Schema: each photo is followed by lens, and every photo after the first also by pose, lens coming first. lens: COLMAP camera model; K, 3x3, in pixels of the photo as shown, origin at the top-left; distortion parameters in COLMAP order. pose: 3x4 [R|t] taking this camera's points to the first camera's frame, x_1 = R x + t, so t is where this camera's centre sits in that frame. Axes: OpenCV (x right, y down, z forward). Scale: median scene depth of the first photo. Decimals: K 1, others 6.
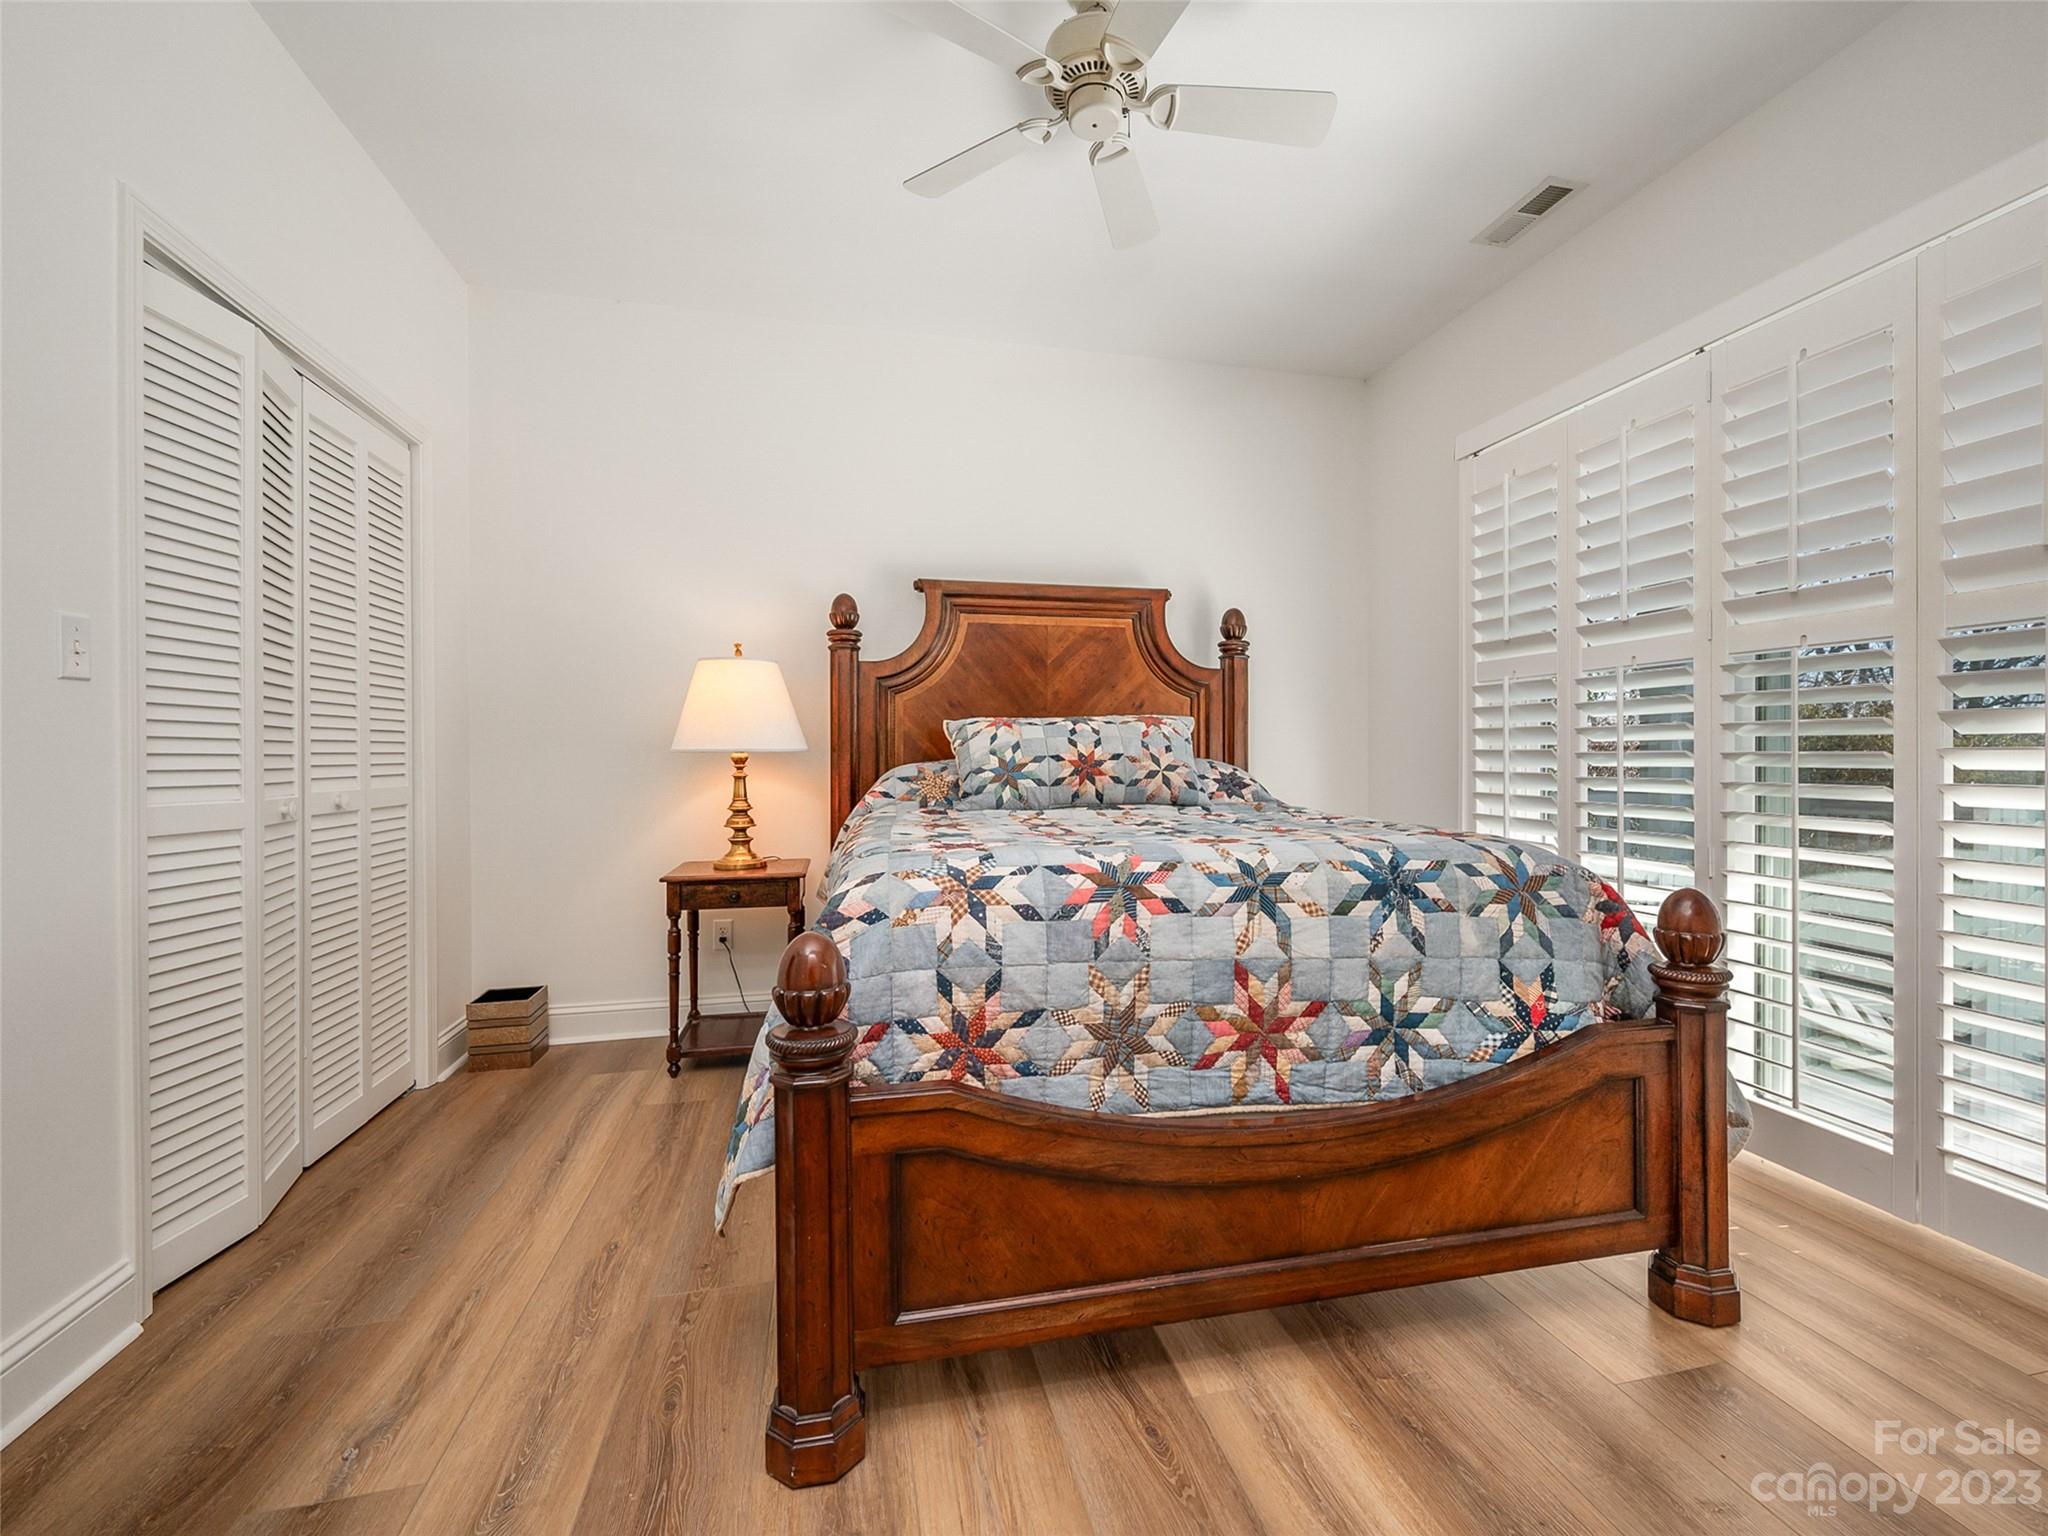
lens RADIAL K [[918.6, 0, 1032.4], [0, 918.6, 774.3], [0, 0, 1]] dist [0.000560, 0.000091]
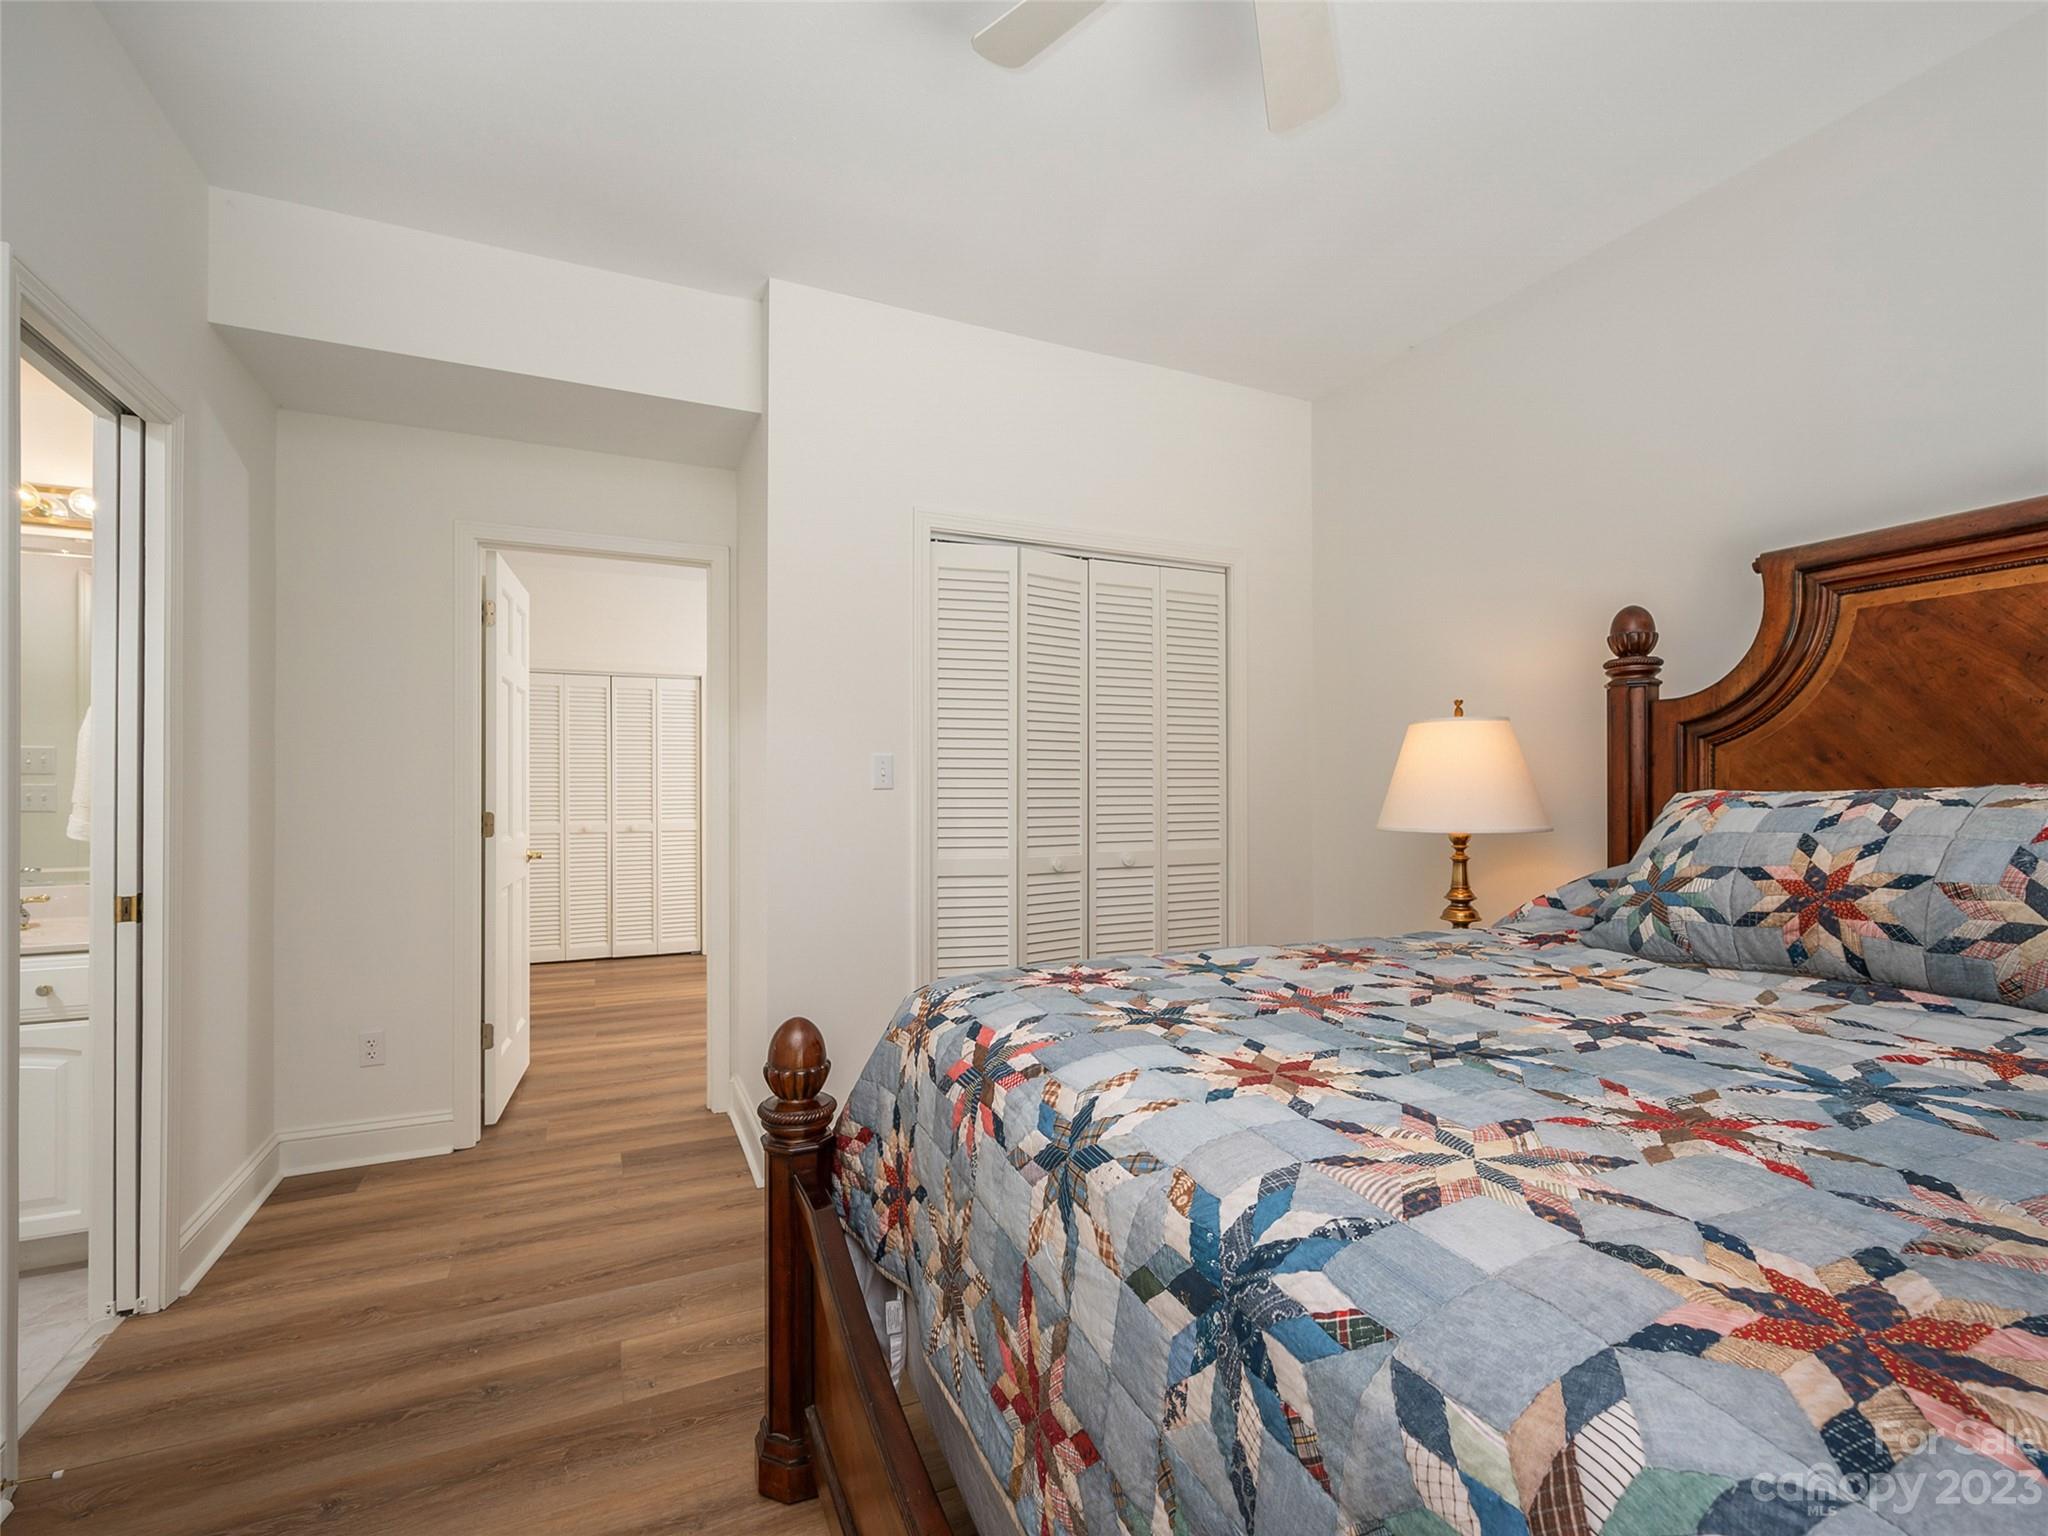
lens RADIAL K [[918.6, 0, 1032.4], [0, 918.6, 774.3], [0, 0, 1]] dist [0.000560, 0.000091]
pose [[0.208721, -0.014820, -0.977863, 0.442156], [-0.019685, 0.999619, -0.019351, -0.054471], [0.977777, 0.023288, 0.208350, 0.483264]]
